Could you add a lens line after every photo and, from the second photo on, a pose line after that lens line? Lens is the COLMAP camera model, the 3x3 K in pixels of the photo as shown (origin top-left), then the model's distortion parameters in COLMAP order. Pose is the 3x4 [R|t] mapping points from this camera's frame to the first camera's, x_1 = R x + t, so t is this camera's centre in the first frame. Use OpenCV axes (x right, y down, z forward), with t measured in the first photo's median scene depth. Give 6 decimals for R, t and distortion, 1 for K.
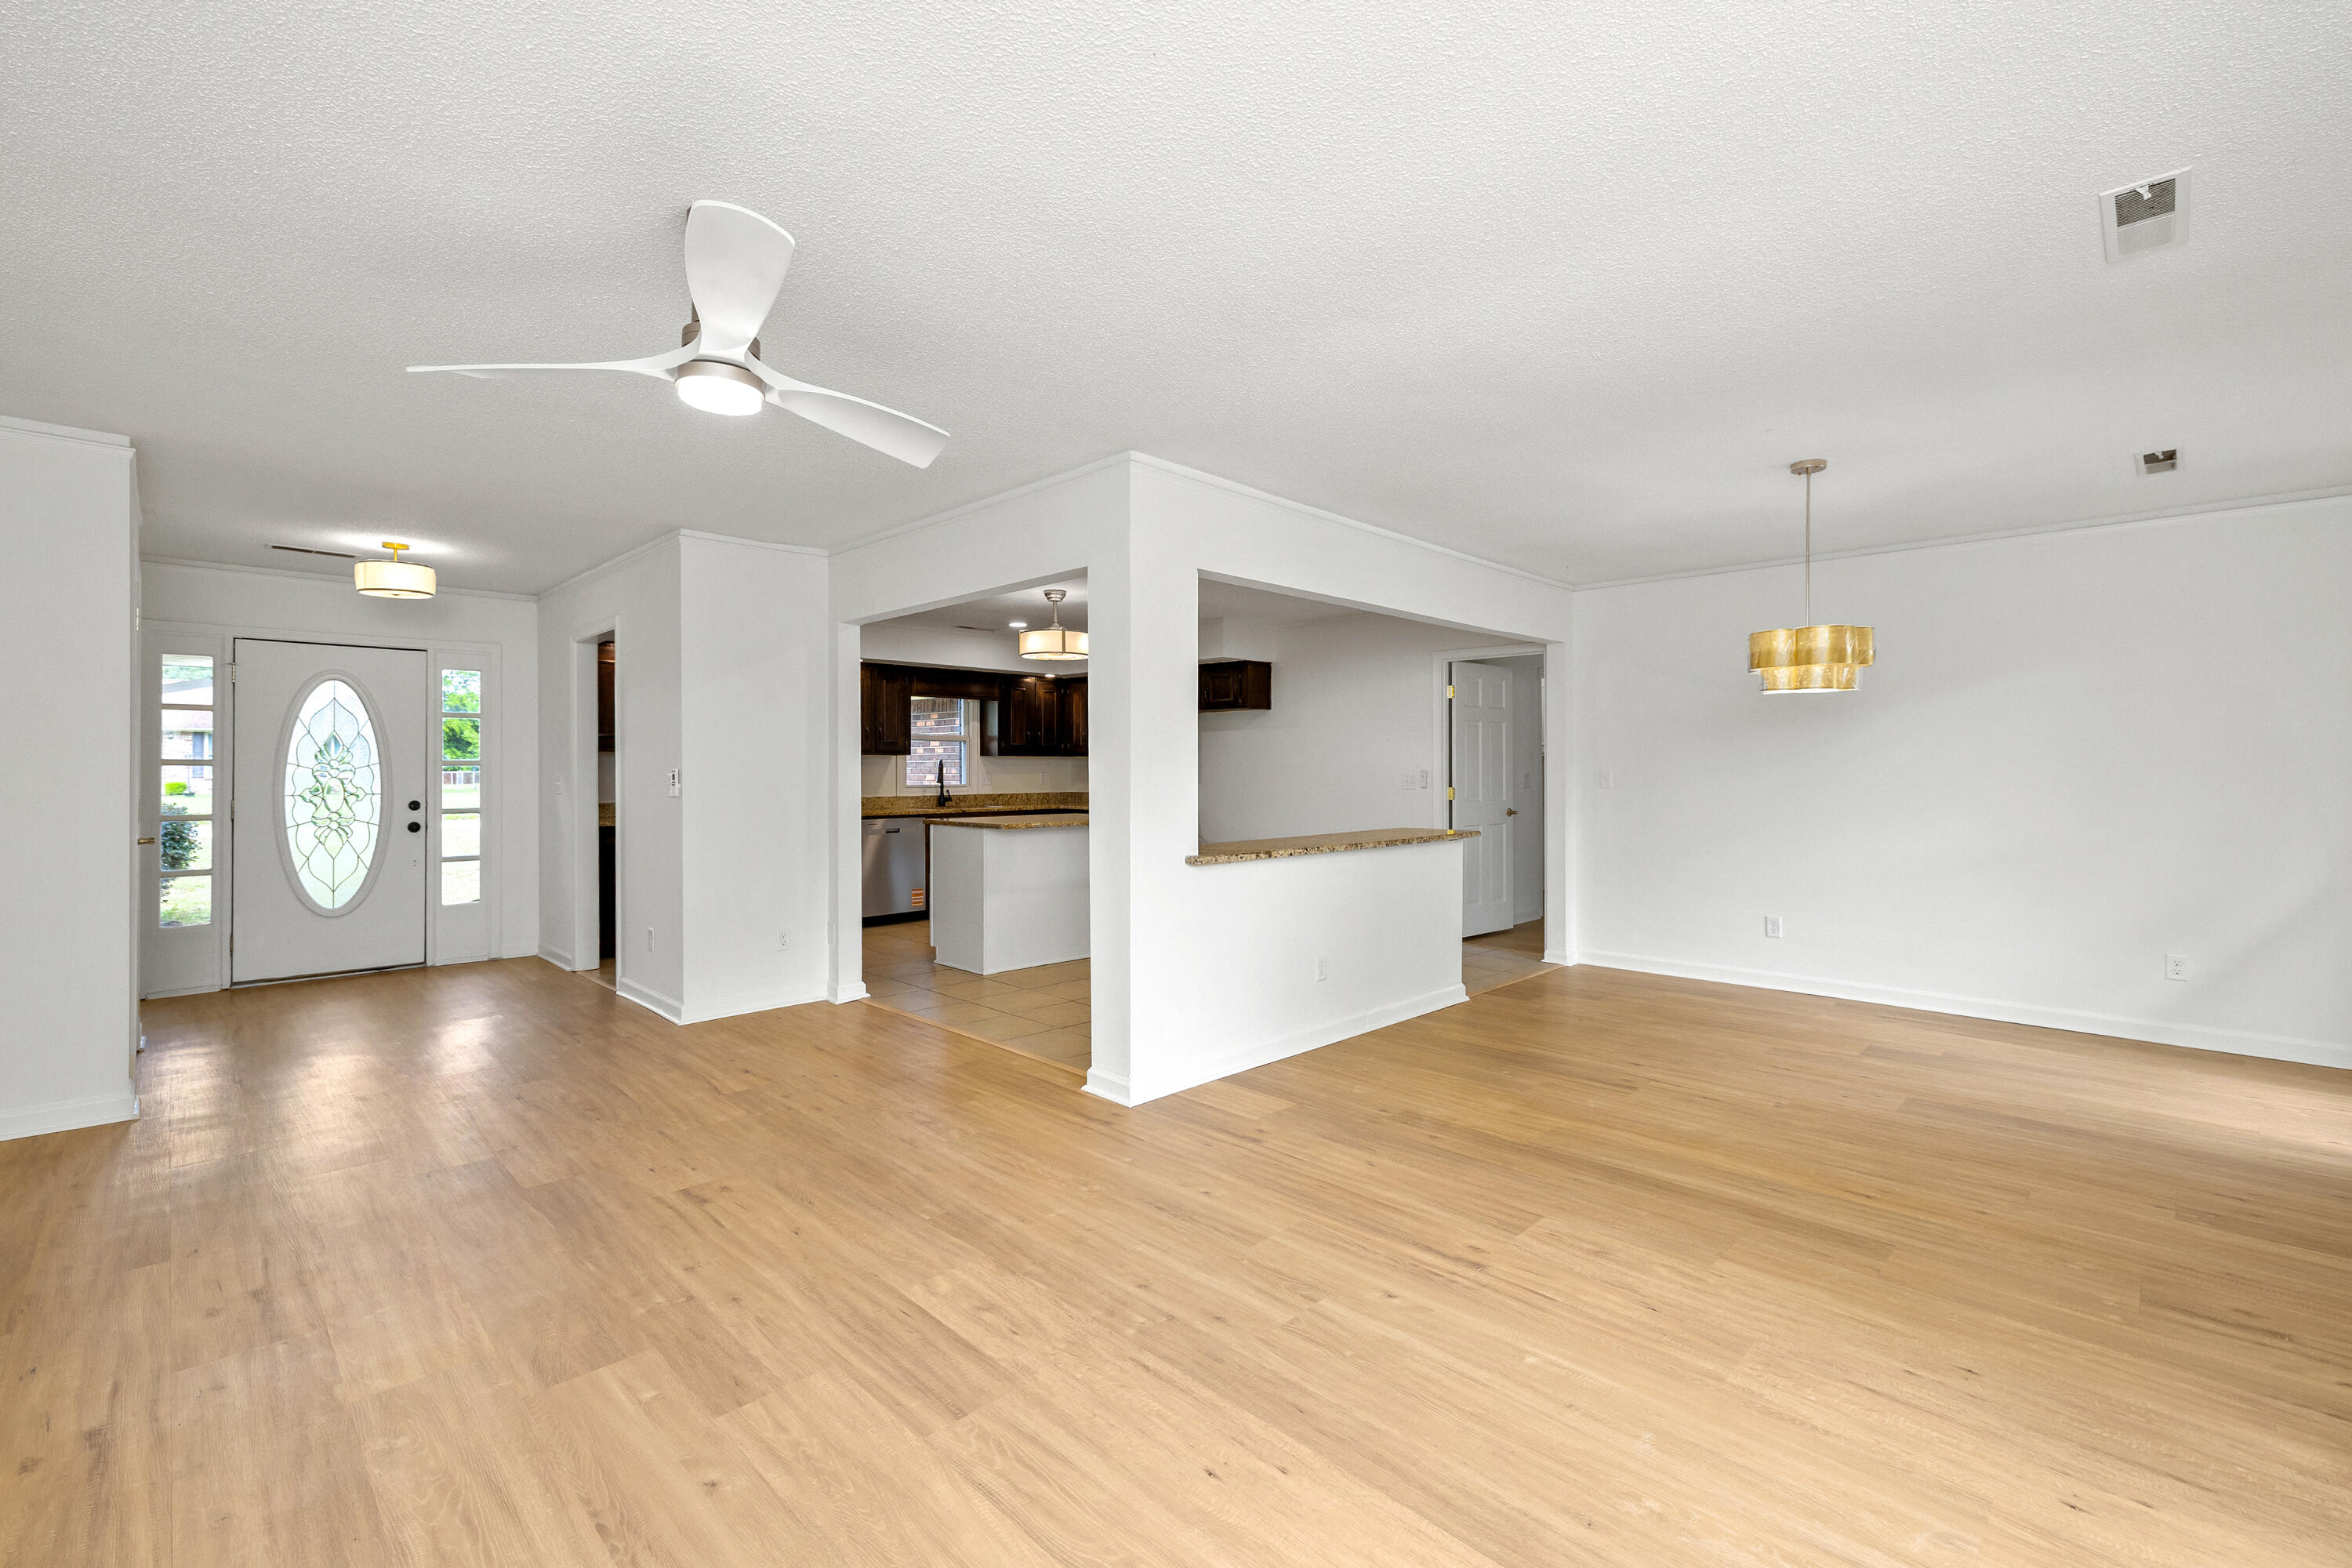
lens RADIAL K [[1014.5, 0, 1176.7], [0, 1014.5, 763.5], [0, 0, 1]] dist [0.001695, 0.000096]
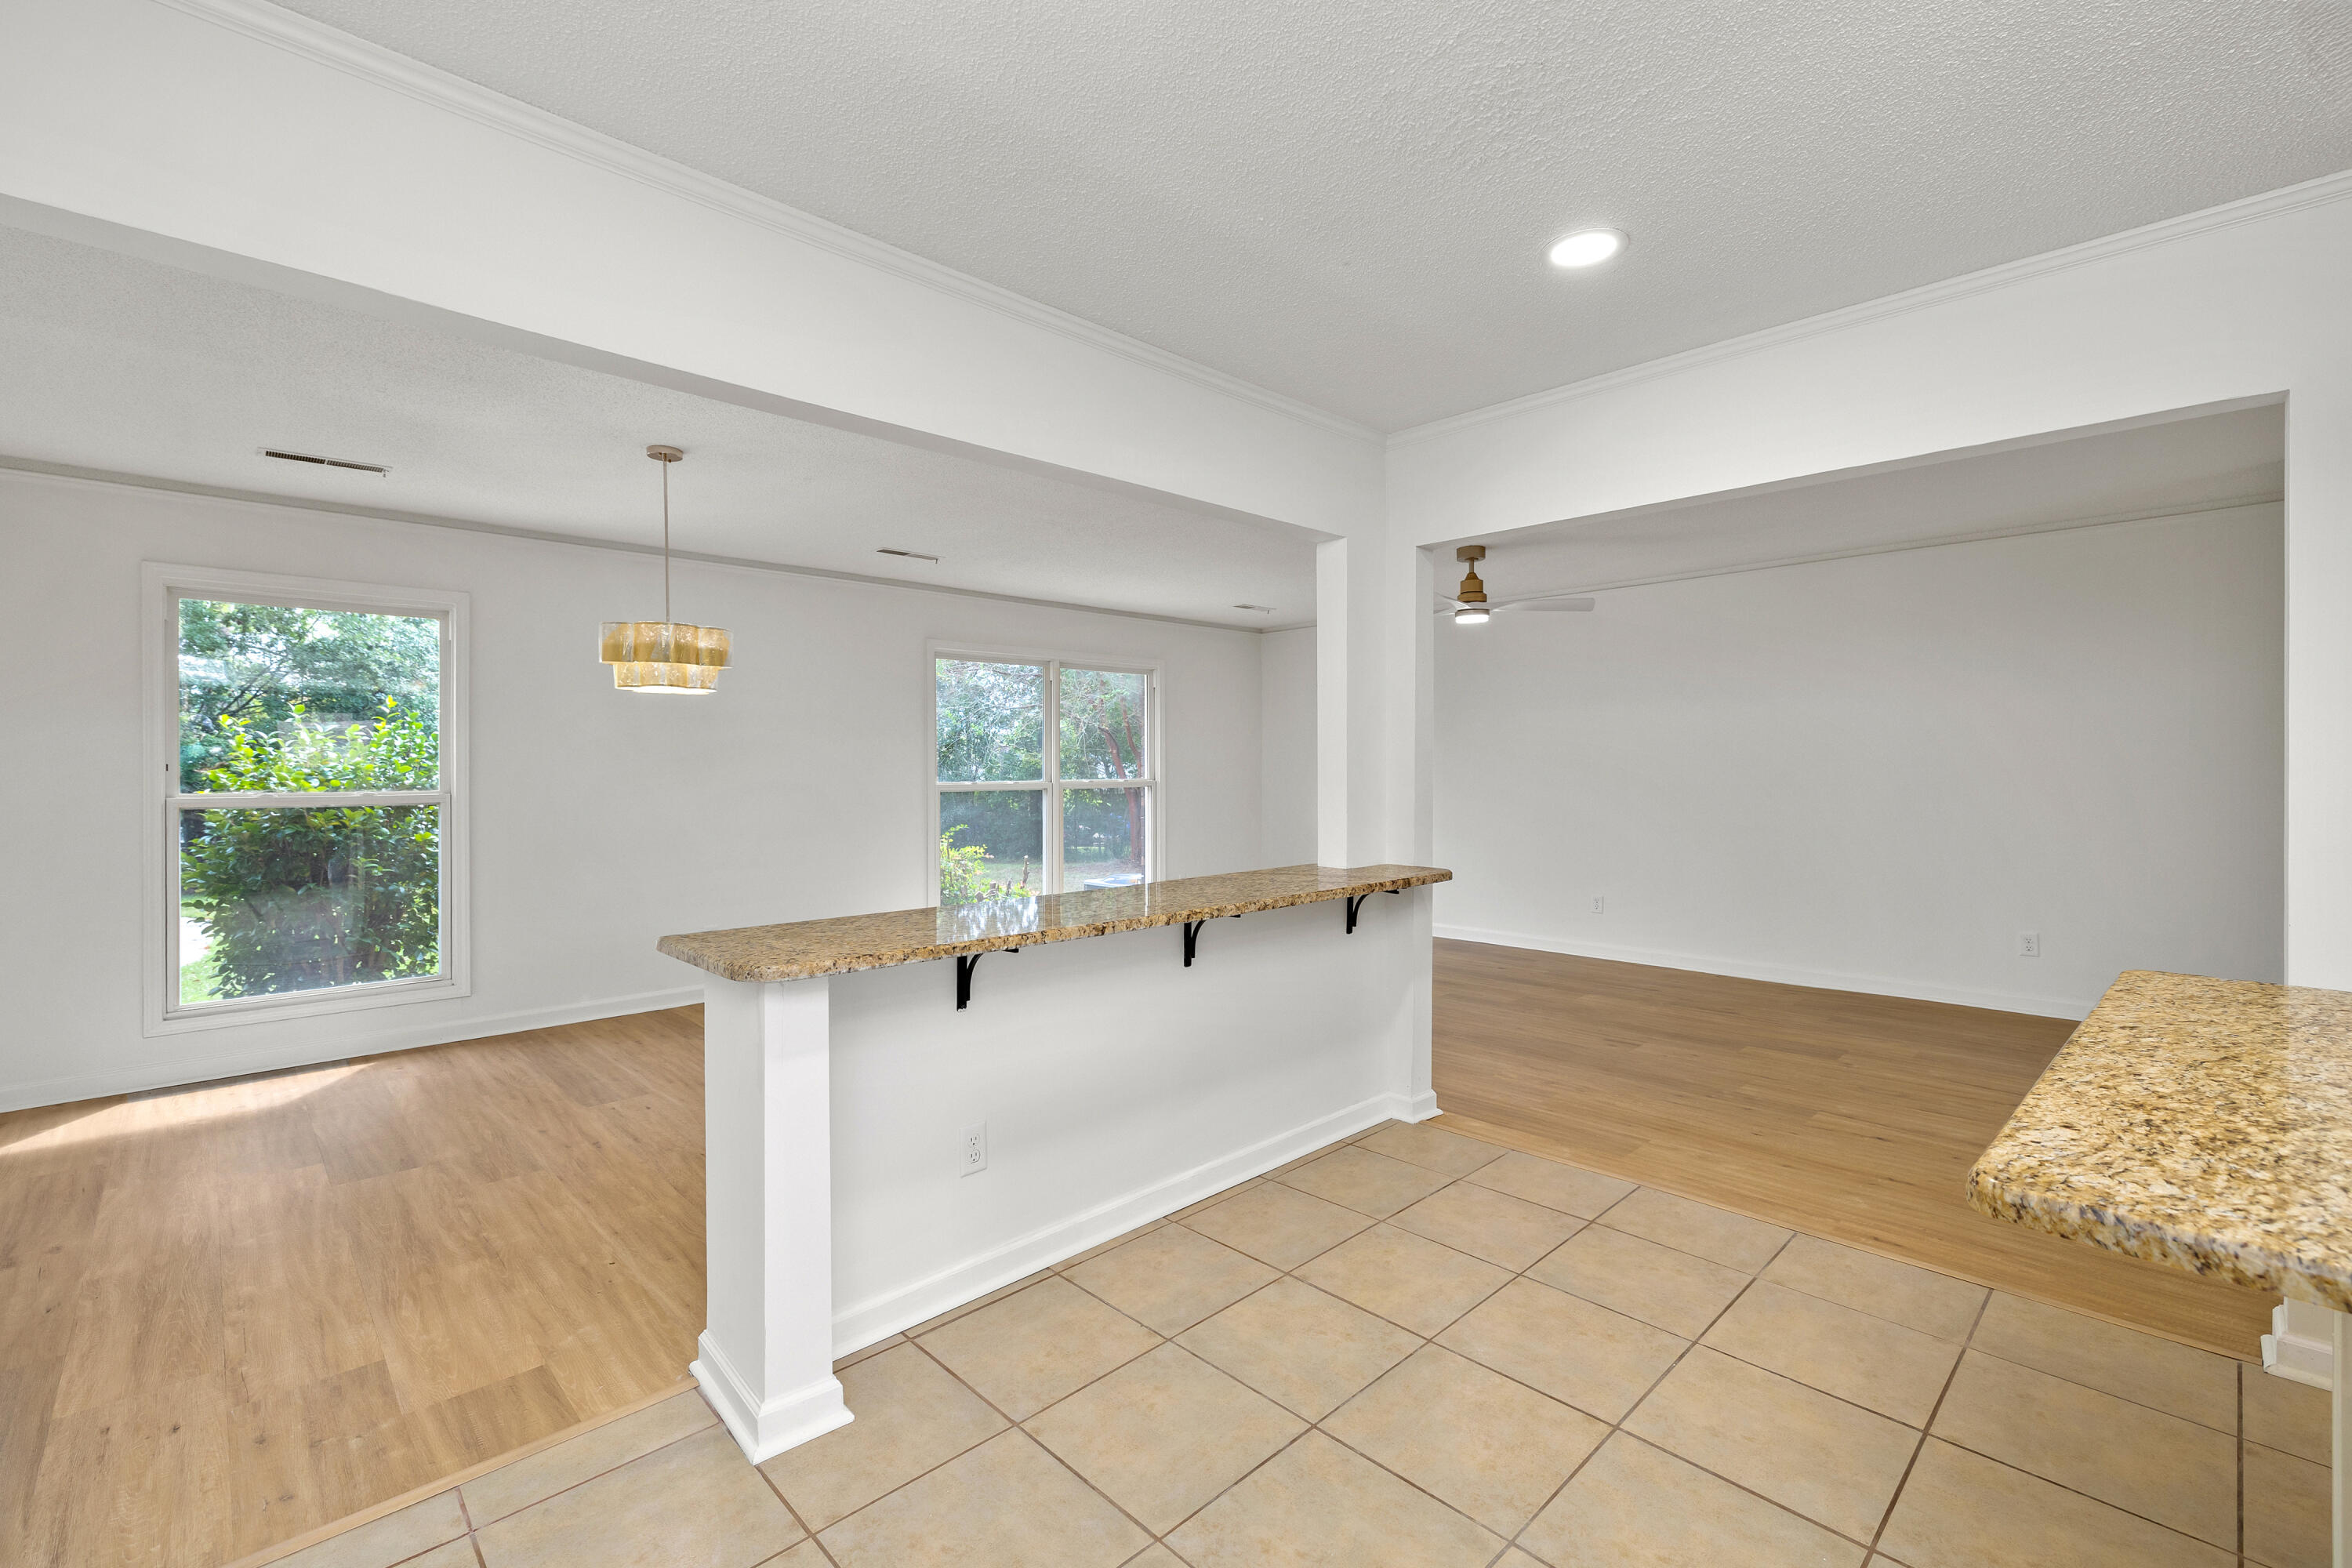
lens RADIAL K [[1014.5, 0, 1176.7], [0, 1014.5, 763.5], [0, 0, 1]] dist [0.001695, 0.000096]
pose [[-0.999758, 0.004772, 0.021475, 0.127399], [0.004723, 0.999986, -0.002370, 0.002612], [-0.021486, -0.002268, -0.999767, 1.934733]]
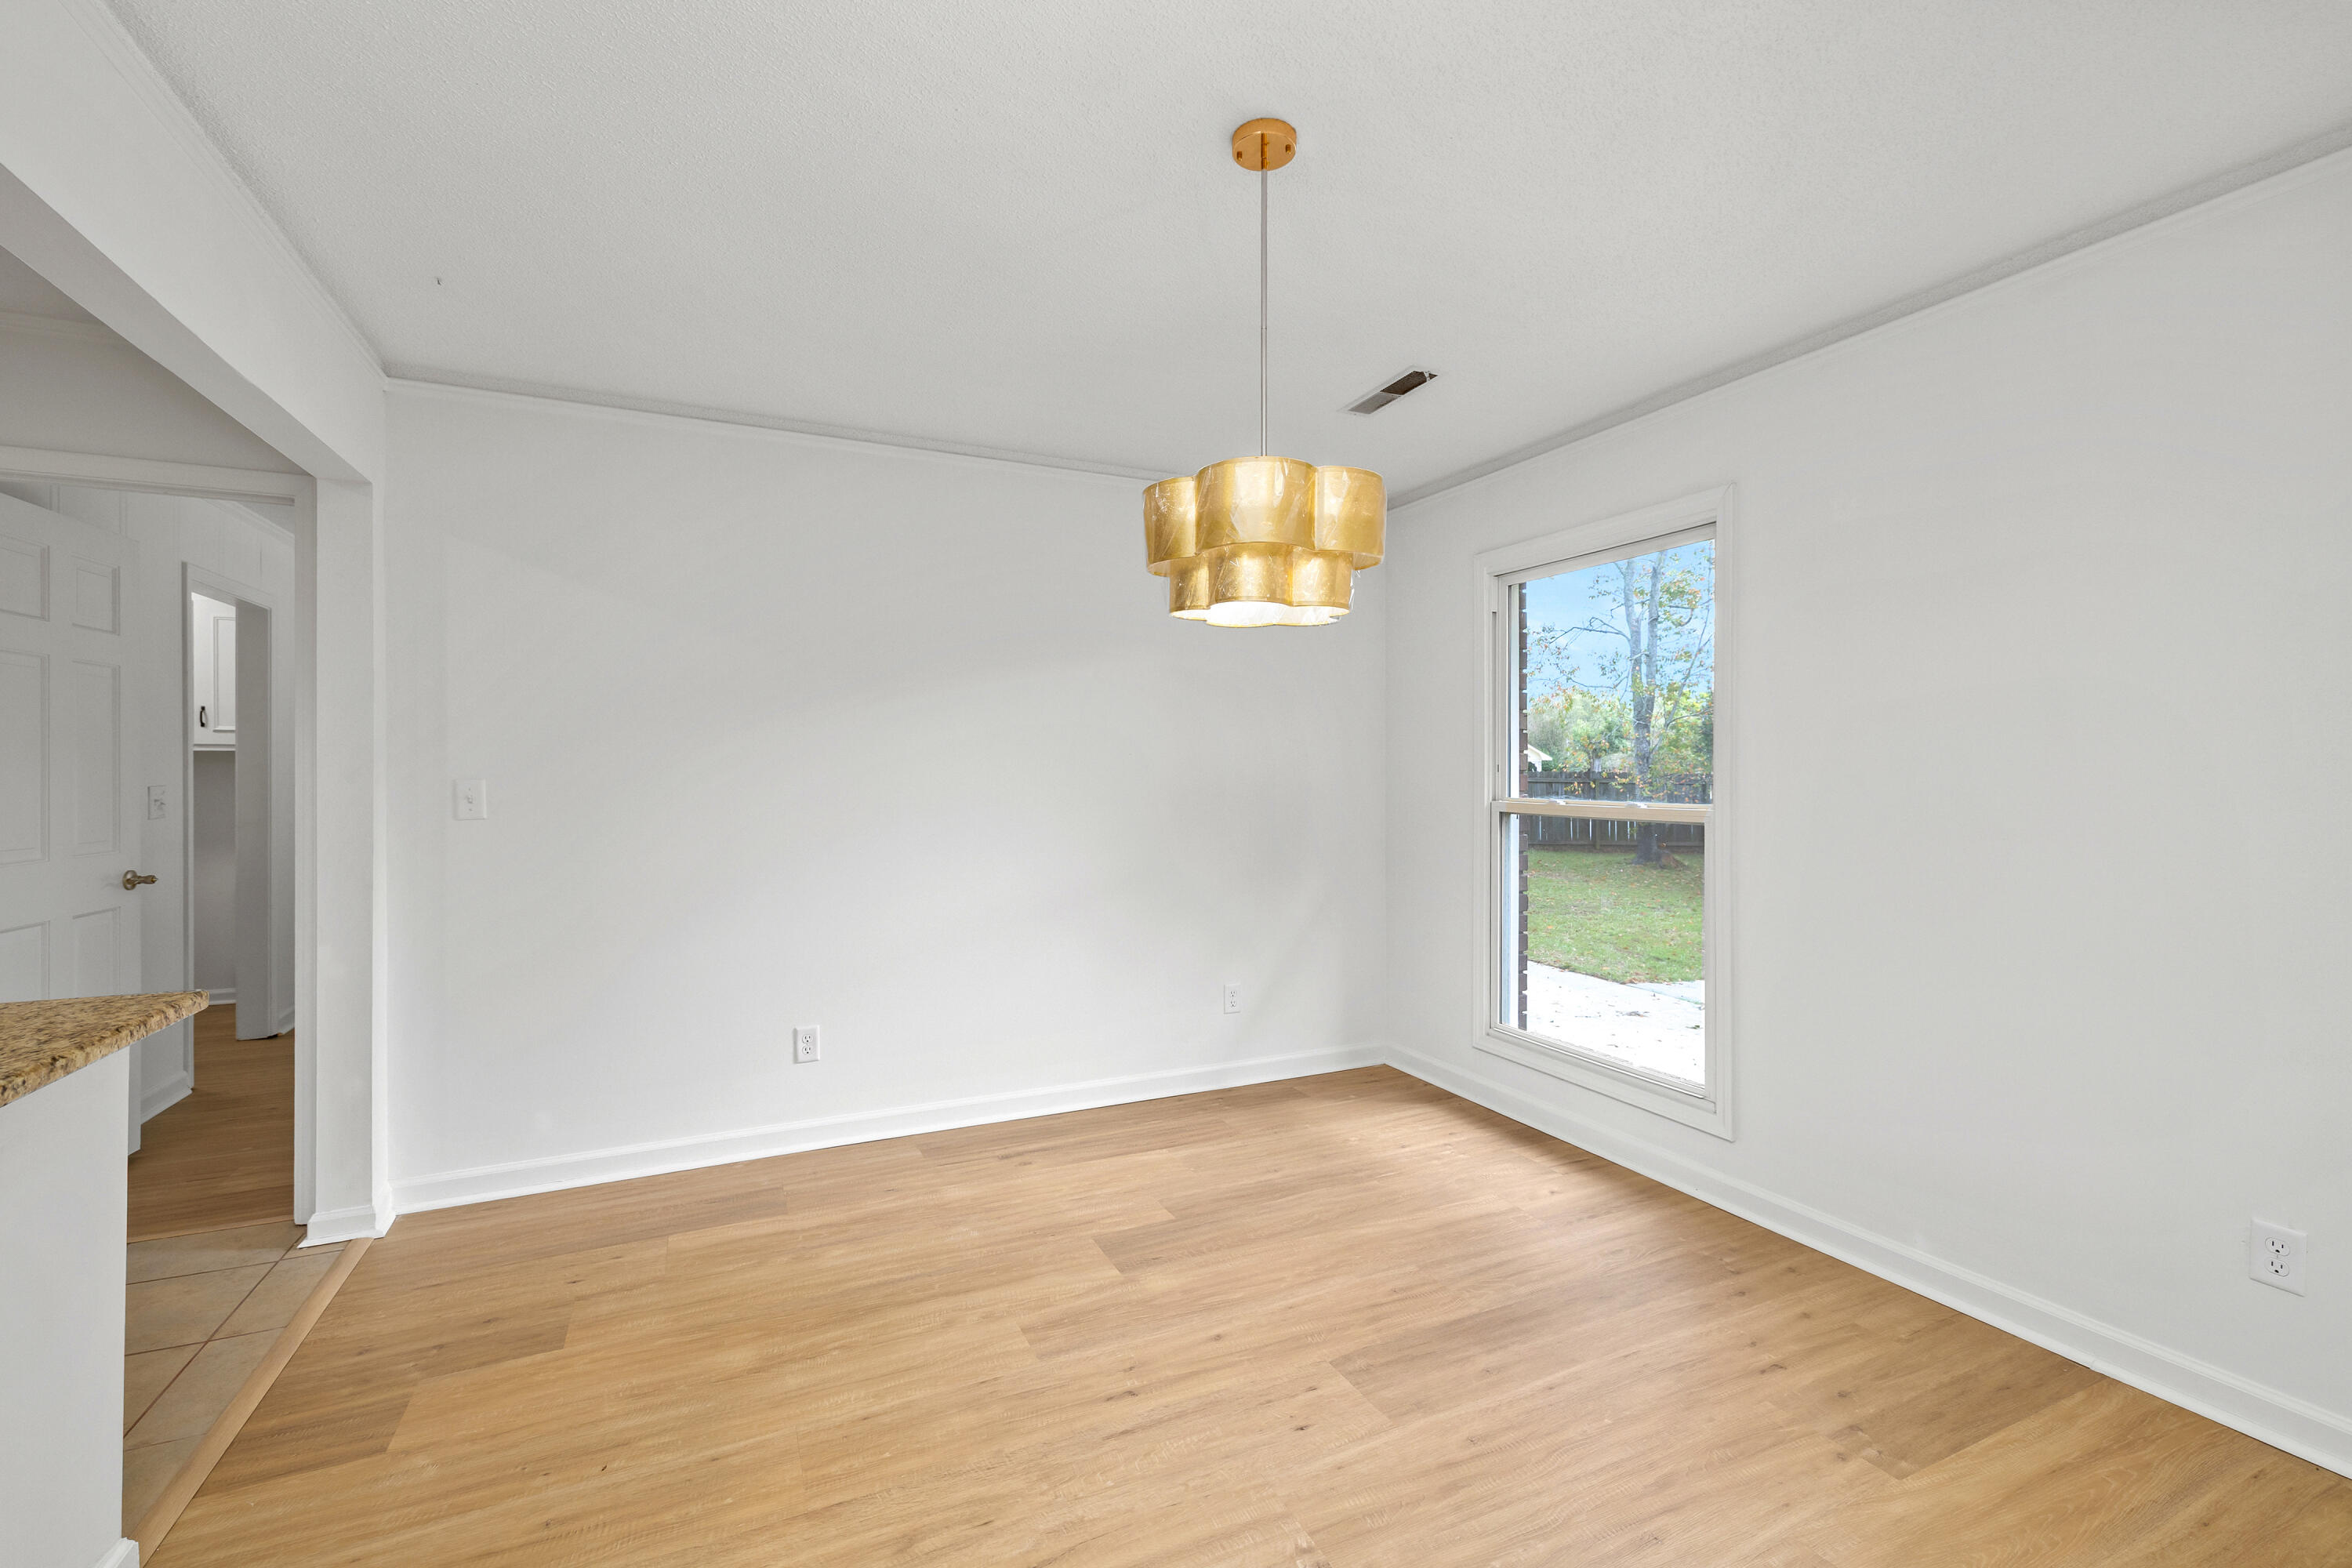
lens RADIAL K [[1014.5, 0, 1176.7], [0, 1014.5, 763.5], [0, 0, 1]] dist [0.001695, 0.000096]
pose [[0.346749, 0.007820, 0.937925, 0.159895], [-0.001834, 0.999969, -0.007659, 0.003028], [-0.937956, 0.000936, 0.346753, 0.868377]]
